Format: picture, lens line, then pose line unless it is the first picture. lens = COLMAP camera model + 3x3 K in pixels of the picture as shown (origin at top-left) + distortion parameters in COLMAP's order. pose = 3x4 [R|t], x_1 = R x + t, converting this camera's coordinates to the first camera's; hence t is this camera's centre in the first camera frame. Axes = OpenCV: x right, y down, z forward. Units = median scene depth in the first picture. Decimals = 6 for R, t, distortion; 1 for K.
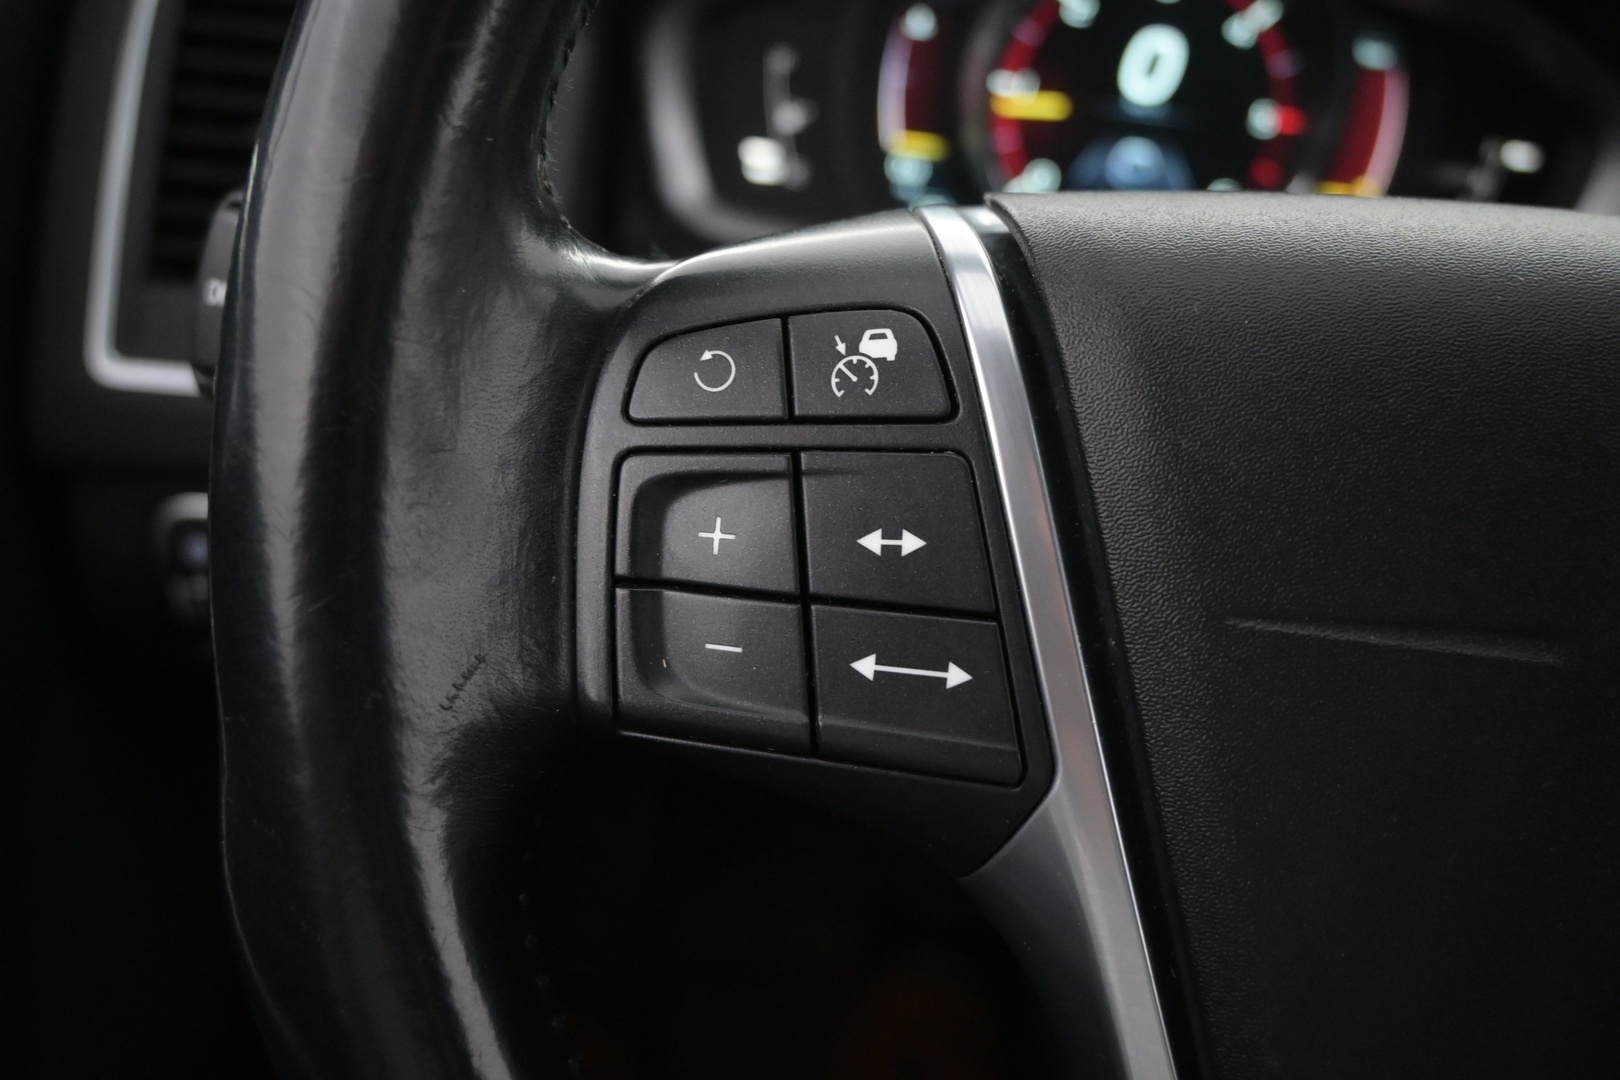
lens RADIAL K [[1454.0, 0, 773.2], [0, 1454.0, 531.4], [0, 0, 1]] dist [-0.051887, -0.003084]
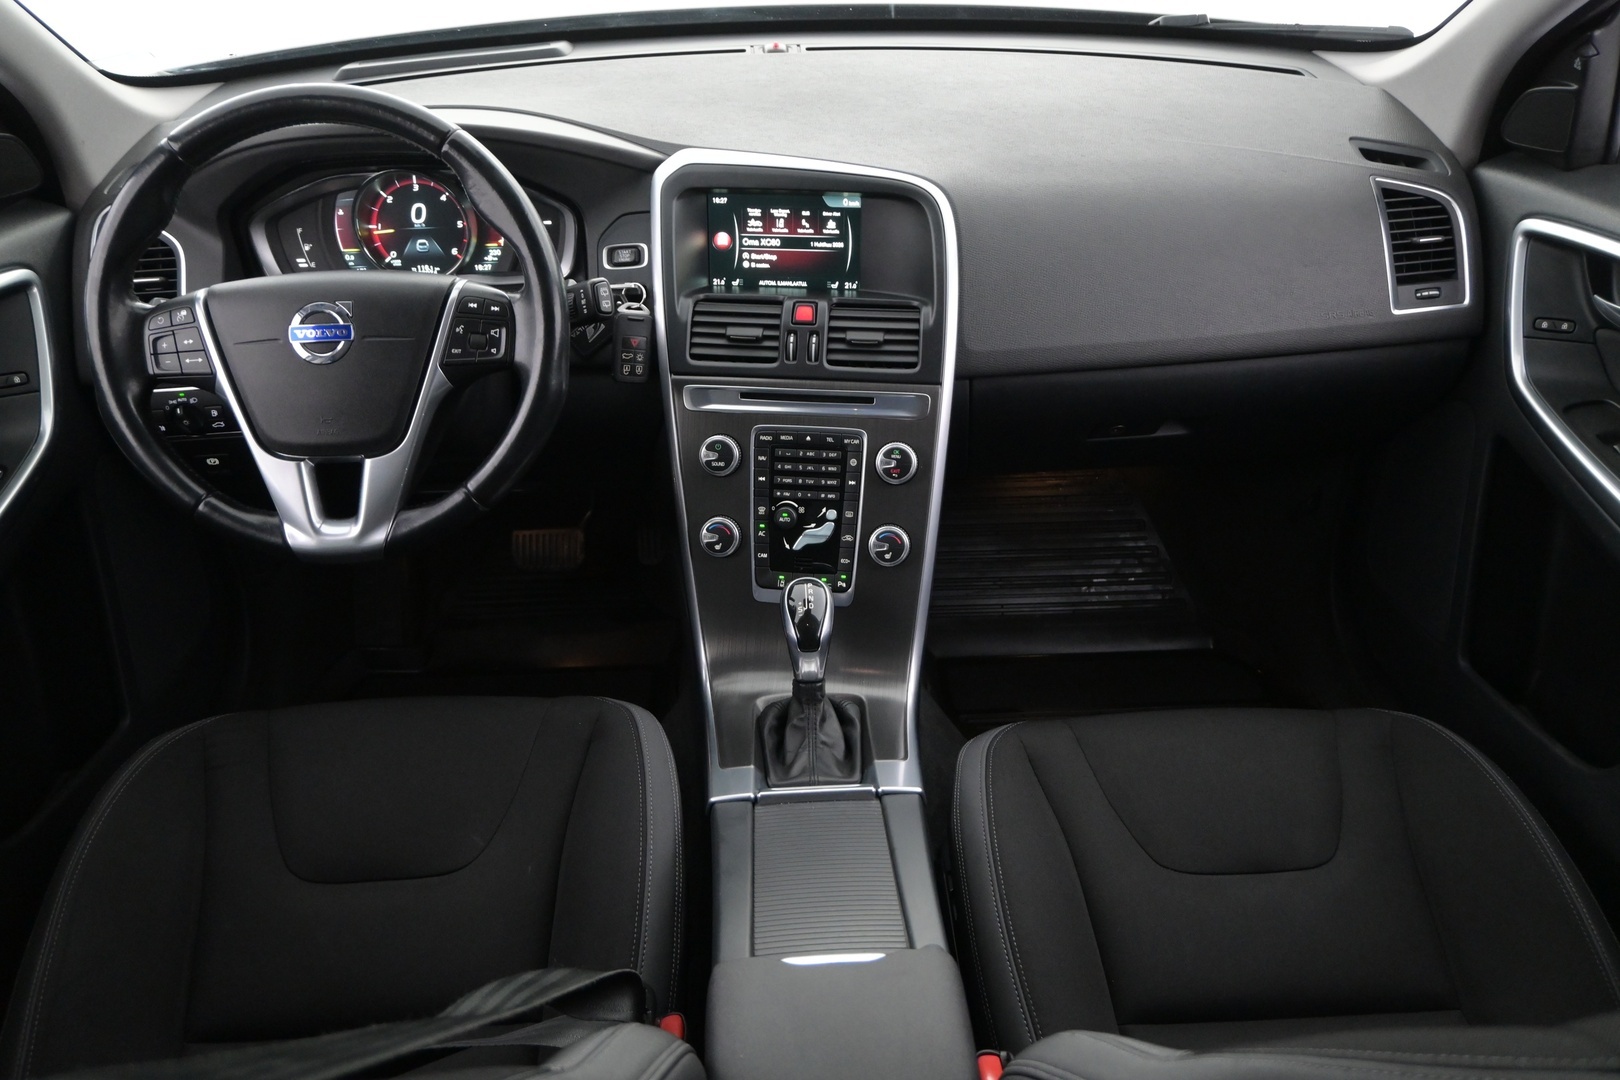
lens RADIAL K [[1276.2, 0, 808.7], [0, 1276.2, 522.8], [0, 0, 1]] dist [0.004468, 0.002937]
pose [[0.989139, -0.145910, -0.017749, 2.804921], [0.146161, 0.989165, 0.013760, 1.133822], [0.015549, -0.016204, 0.999748, -4.704065]]
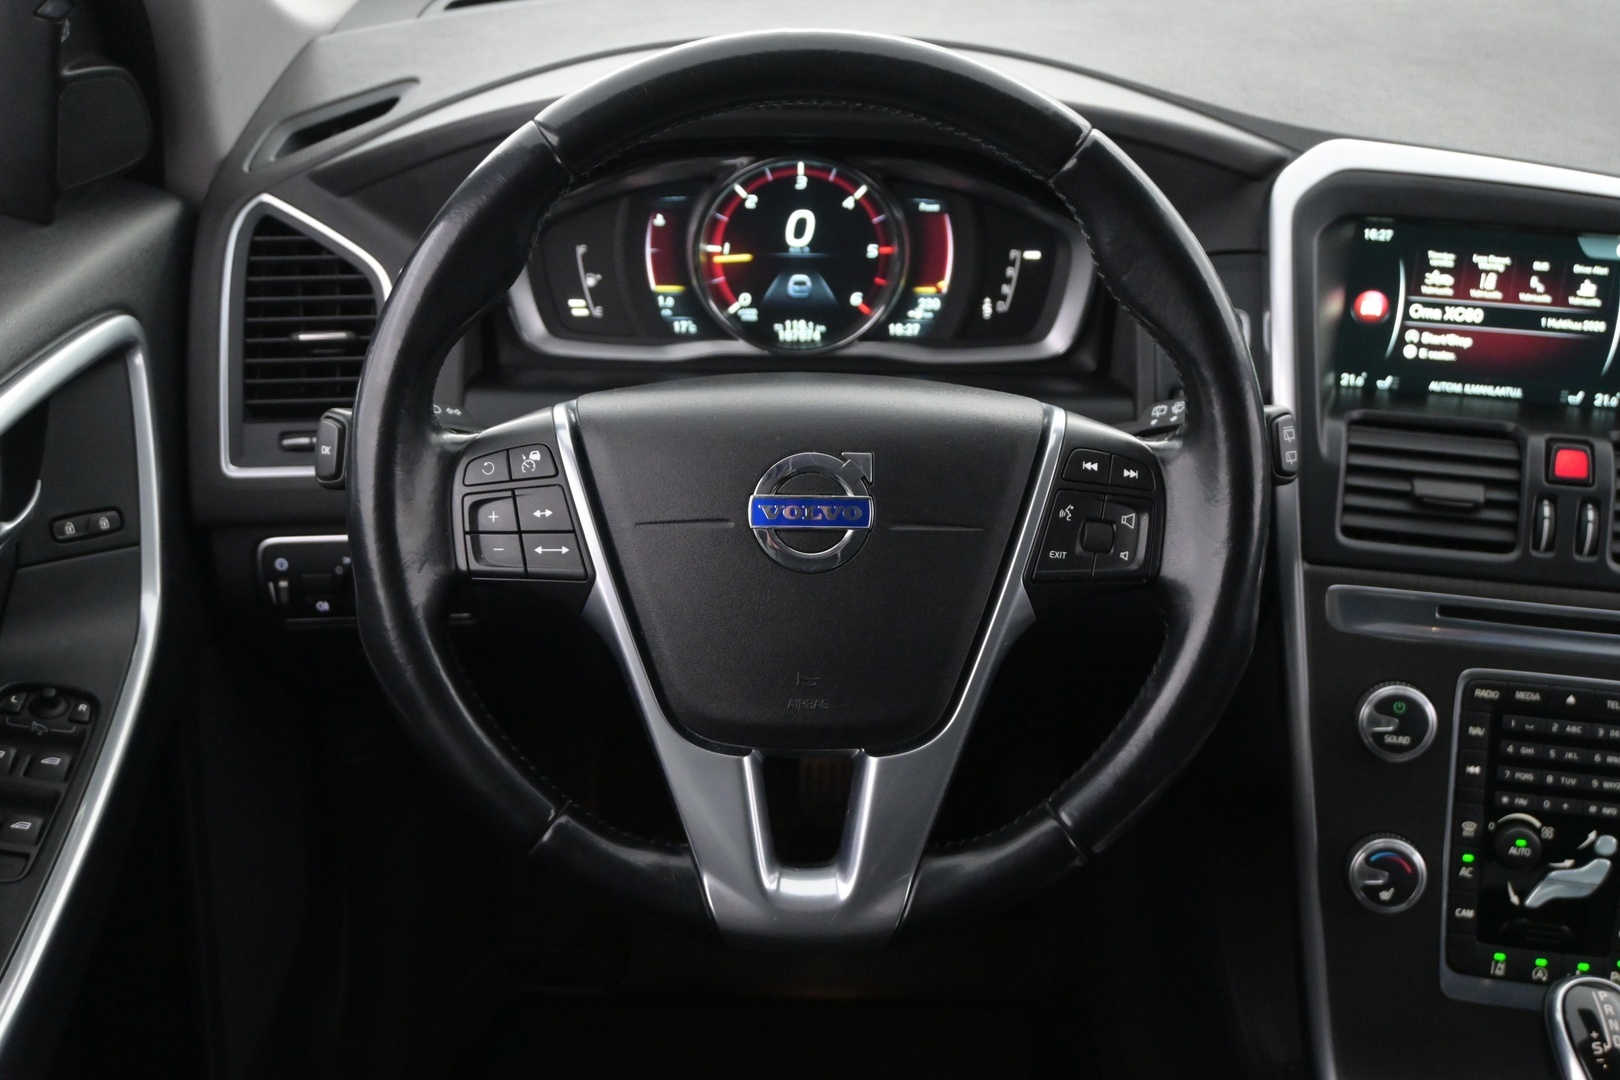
lens RADIAL K [[2010.2, 0, 806.9], [0, 2010.2, 528.3], [0, 0, 1]] dist [0.007684, 0.000000]
pose [[0.994660, -0.098926, -0.029416, 0.817767], [0.098558, 0.995037, -0.013695, 0.164863], [0.030625, 0.010723, 0.999473, -3.639707]]
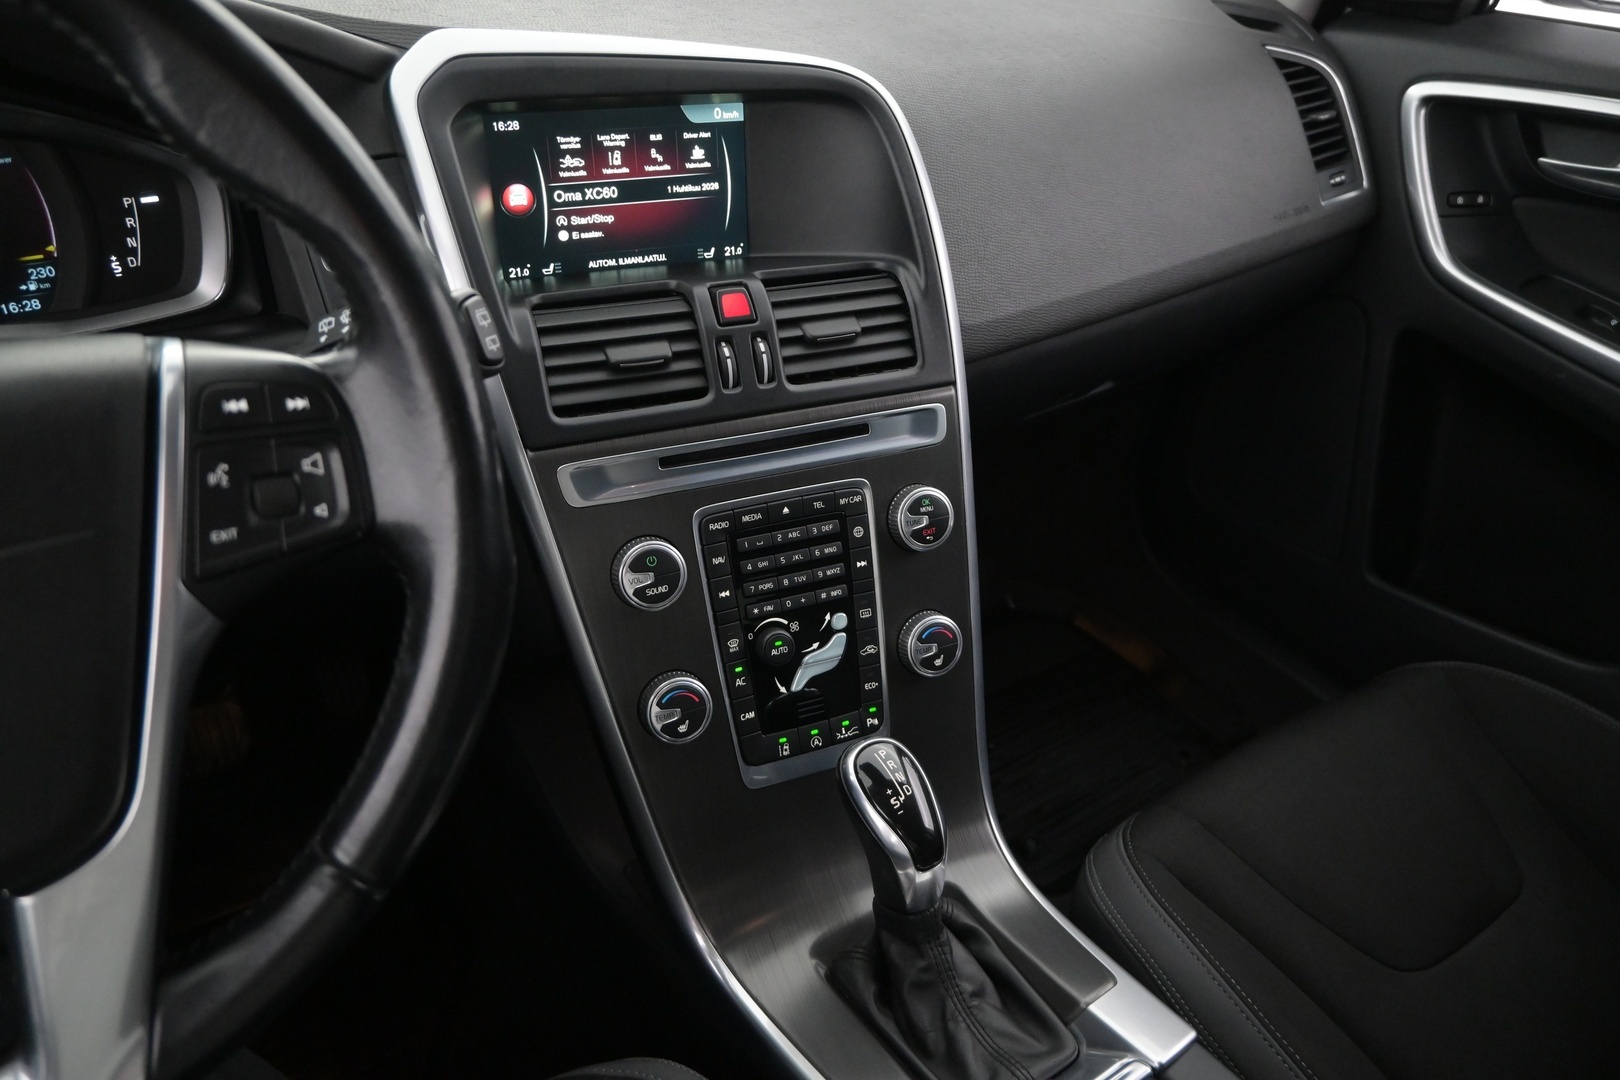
lens RADIAL K [[1113.6, 0, 809.5], [0, 1113.6, 533.0], [0, 0, 1]] dist [-0.000074, -0.000612]
pose [[0.825006, -0.376443, 0.421492, 1.275285], [0.319791, 0.925919, 0.201015, 0.153734], [-0.465938, -0.031050, 0.884272, -1.092513]]
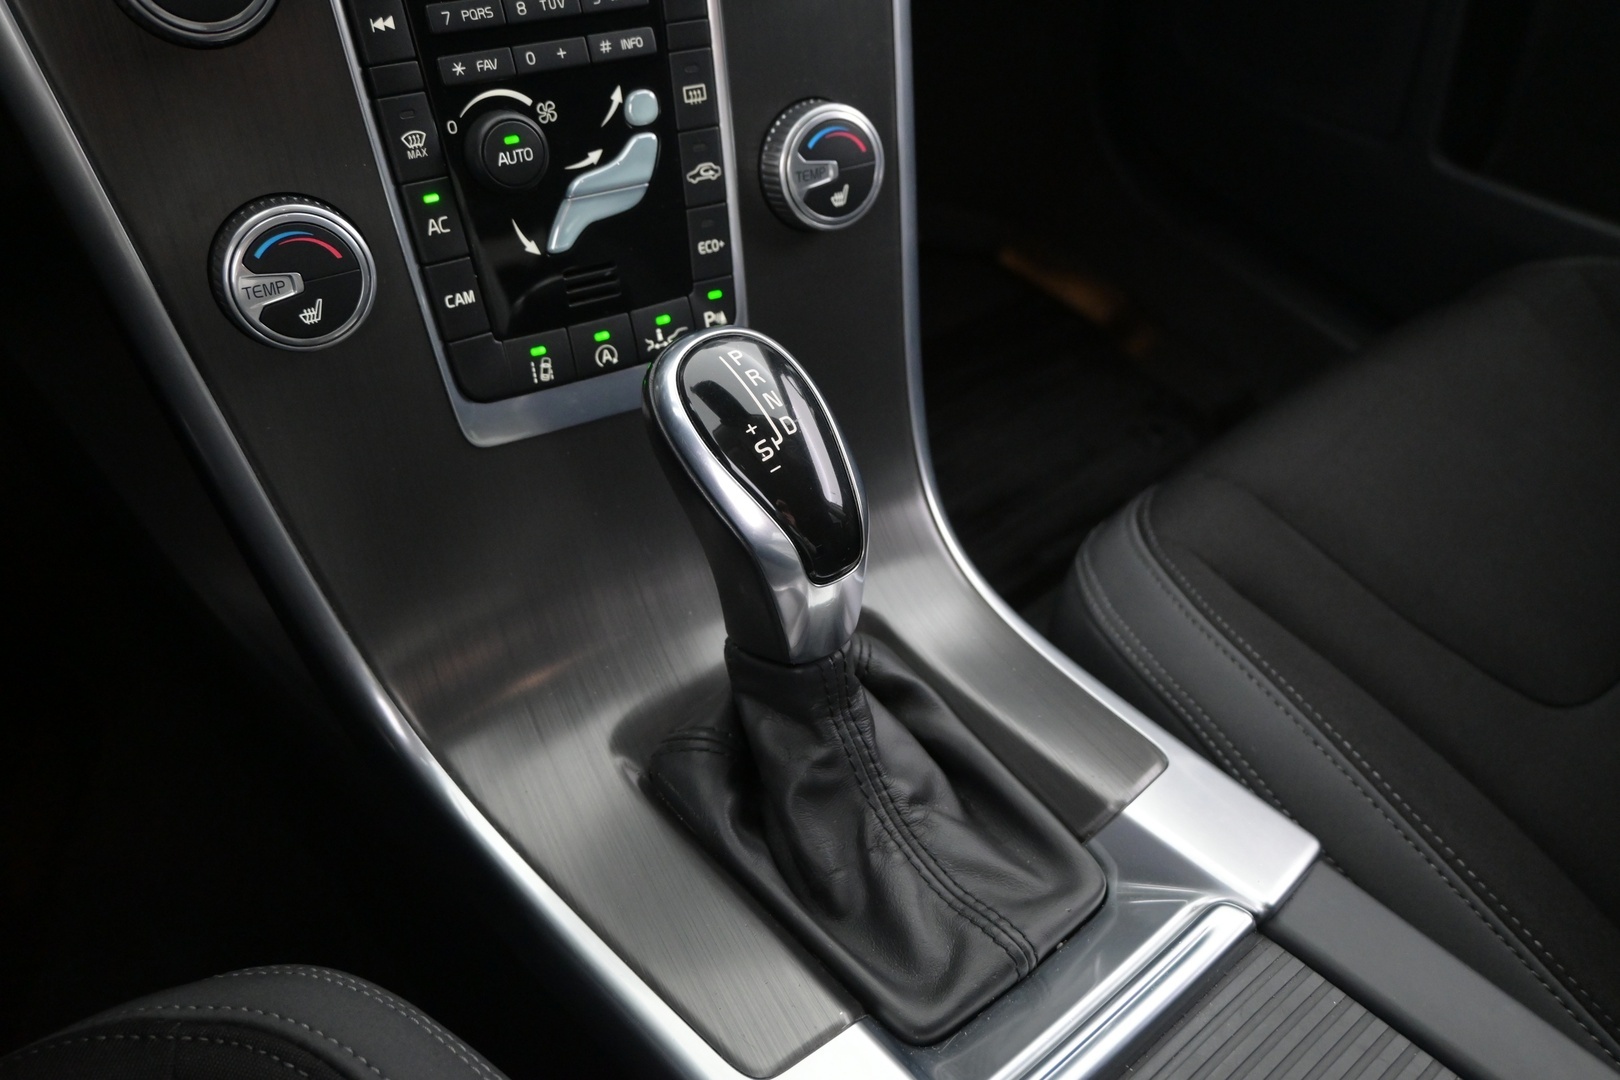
lens RADIAL K [[1276.2, 0, 809.4], [0, 1276.2, 525.6], [0, 0, 1]] dist [0.004468, 0.002937]
pose [[0.759892, -0.492432, 0.424352, 1.791611], [0.302957, 0.845848, 0.439042, 0.945998], [-0.575136, -0.205064, 0.791939, 0.171631]]
